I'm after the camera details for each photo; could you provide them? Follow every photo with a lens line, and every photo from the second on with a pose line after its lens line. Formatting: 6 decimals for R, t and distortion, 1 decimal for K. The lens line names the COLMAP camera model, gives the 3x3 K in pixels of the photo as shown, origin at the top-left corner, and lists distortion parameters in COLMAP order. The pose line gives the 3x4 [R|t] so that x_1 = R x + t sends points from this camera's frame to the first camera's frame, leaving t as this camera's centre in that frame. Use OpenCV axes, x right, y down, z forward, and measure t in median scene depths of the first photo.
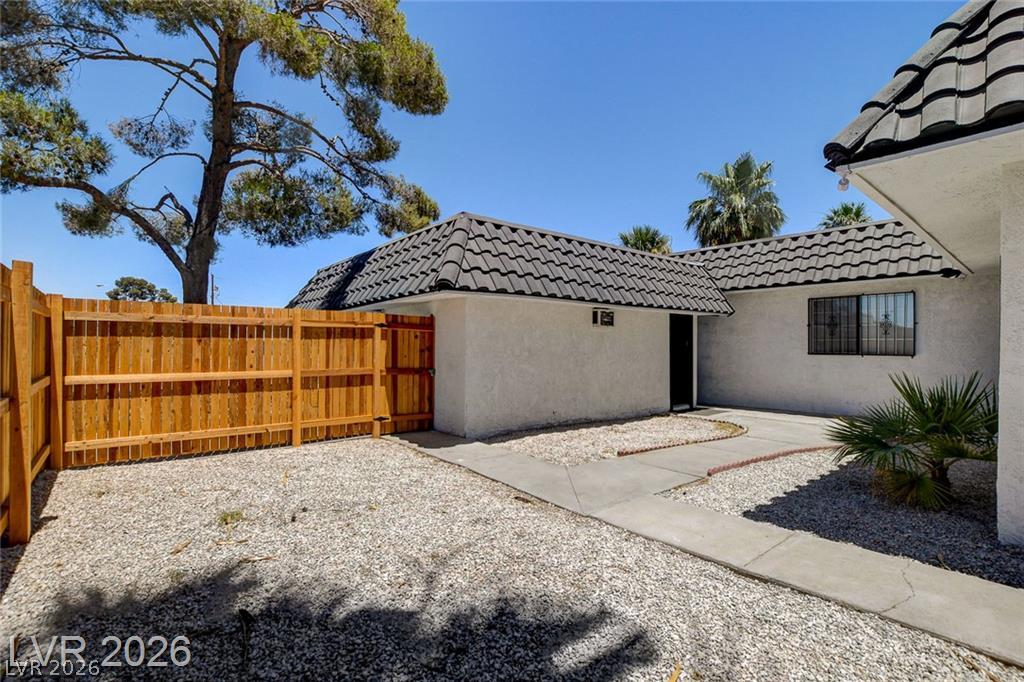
lens RADIAL K [[474.4, 0, 525.7], [0, 474.4, 342.3], [0, 0, 1]] dist [-0.033253, 0.000460]
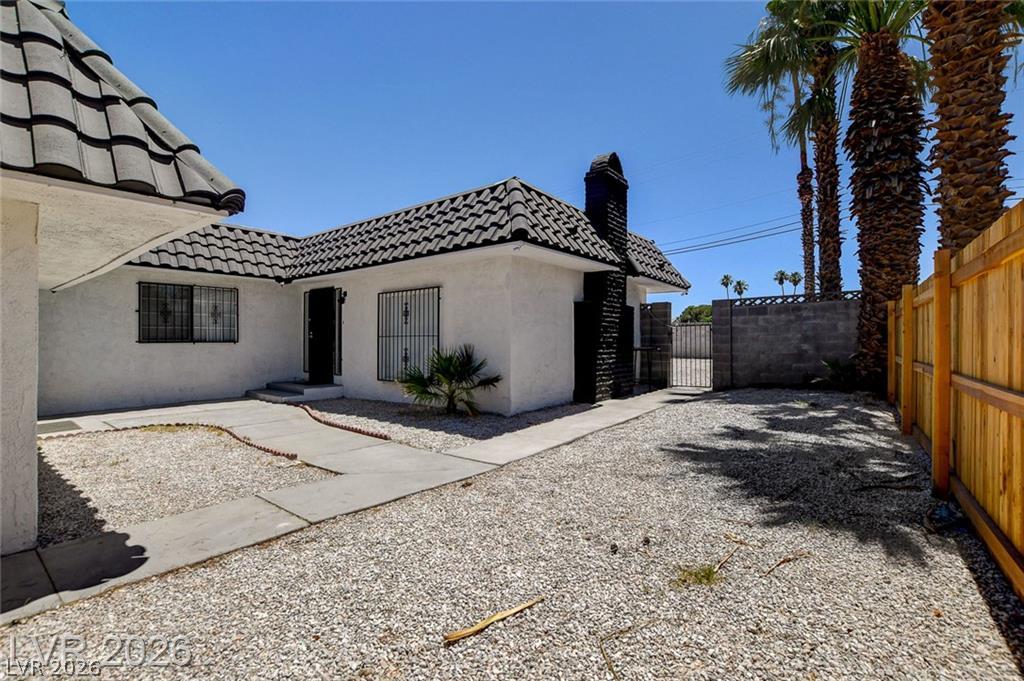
lens RADIAL K [[453.4, 0, 512.0], [0, 453.4, 340.5], [0, 0, 1]] dist [-0.001111, -0.000088]
pose [[-0.198478, -0.007550, 0.980076, -0.501879], [-0.006640, 0.999958, 0.006358, 0.013783], [-0.980083, -0.005246, -0.198520, 0.579785]]
